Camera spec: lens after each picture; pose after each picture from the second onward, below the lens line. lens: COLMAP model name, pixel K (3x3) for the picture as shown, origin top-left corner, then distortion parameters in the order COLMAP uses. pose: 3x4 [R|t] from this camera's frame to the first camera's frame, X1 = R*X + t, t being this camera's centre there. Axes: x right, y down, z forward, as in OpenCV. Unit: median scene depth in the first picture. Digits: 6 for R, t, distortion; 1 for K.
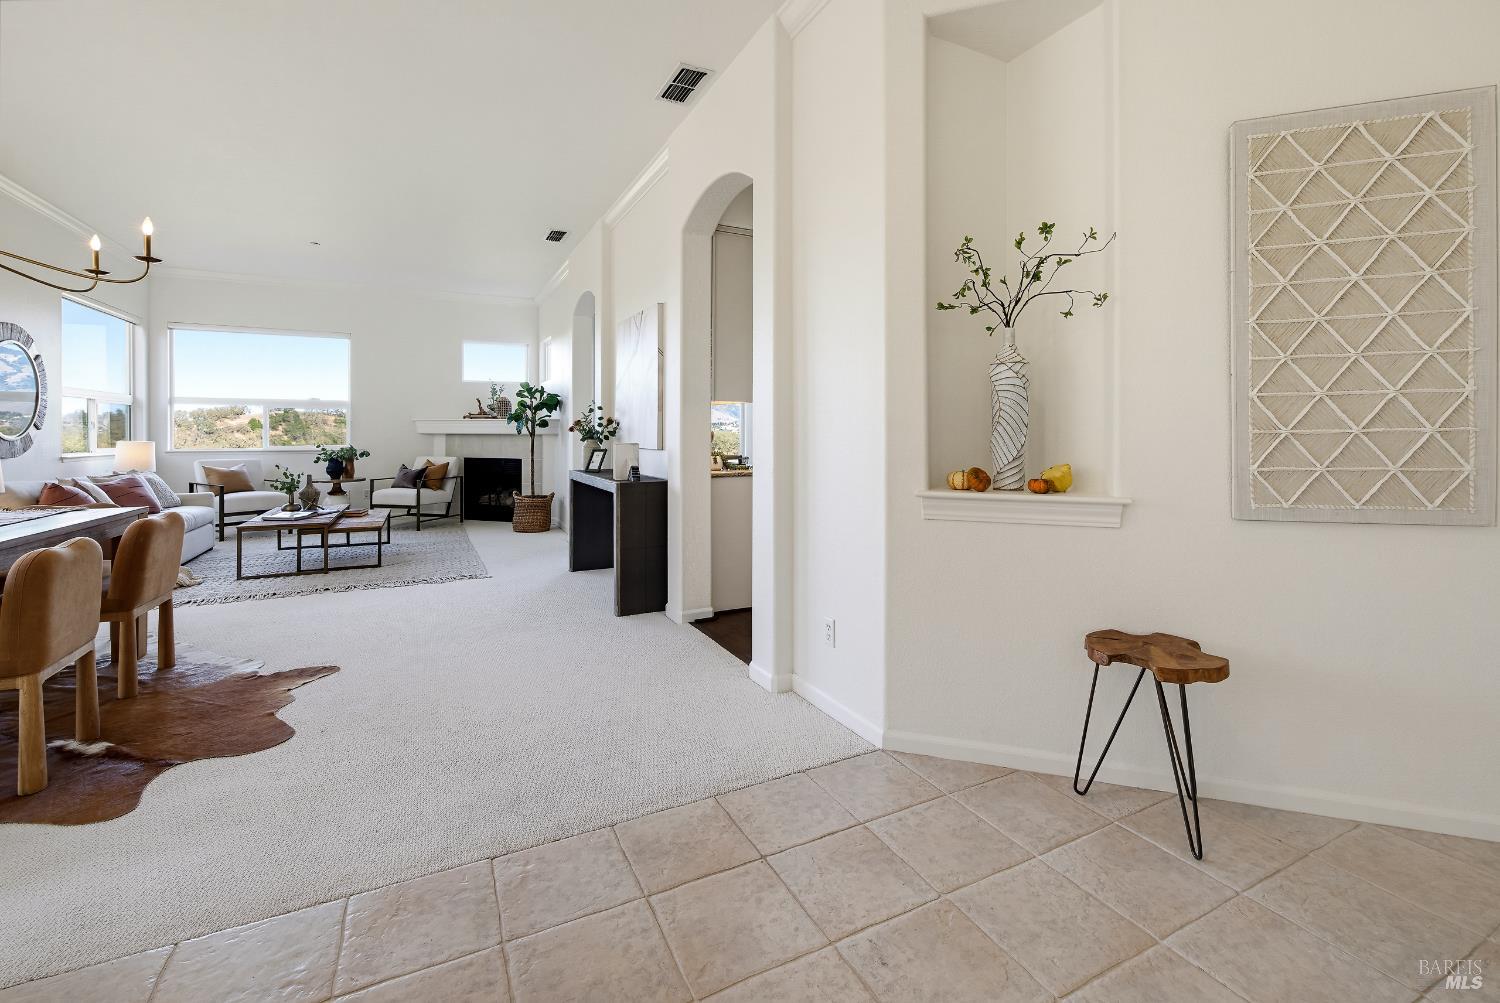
lens RADIAL K [[644.0, 0, 727.2], [0, 644.0, 431.3], [0, 0, 1]] dist [-0.005727, 0.000225]
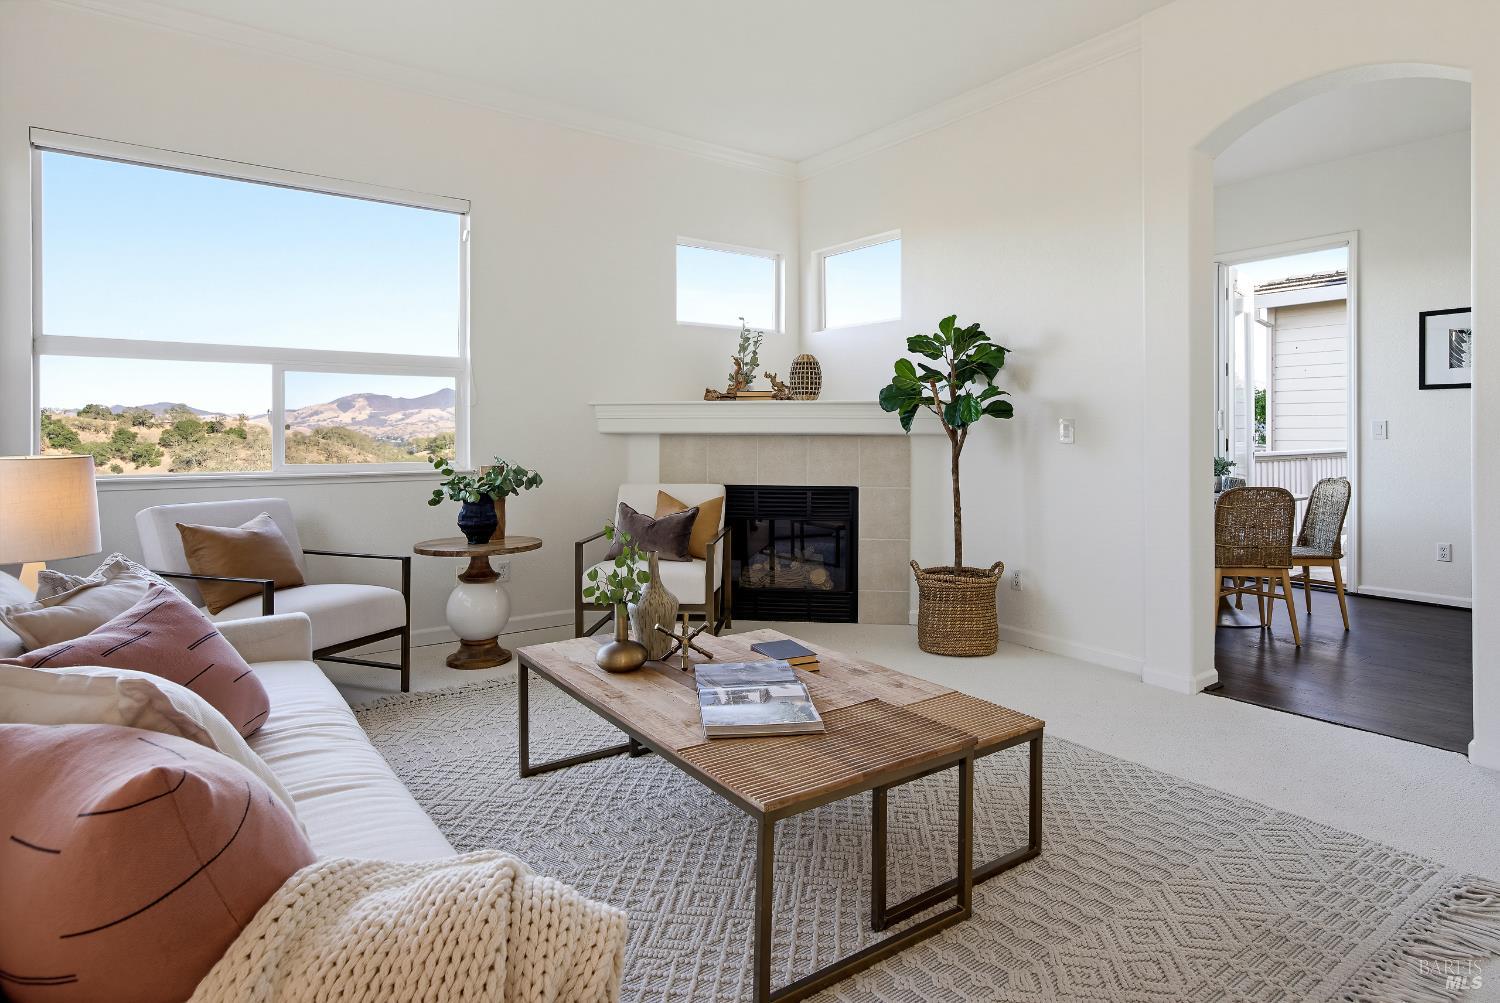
lens RADIAL K [[840.3, 0, 767.5], [0, 840.3, 428.0], [0, 0, 1]] dist [0.008364, -0.000373]
pose [[0.984834, -0.000967, 0.173496, -0.517690], [0.002469, 0.999961, -0.008441, 0.005262], [-0.173481, 0.008742, 0.984798, 0.435701]]
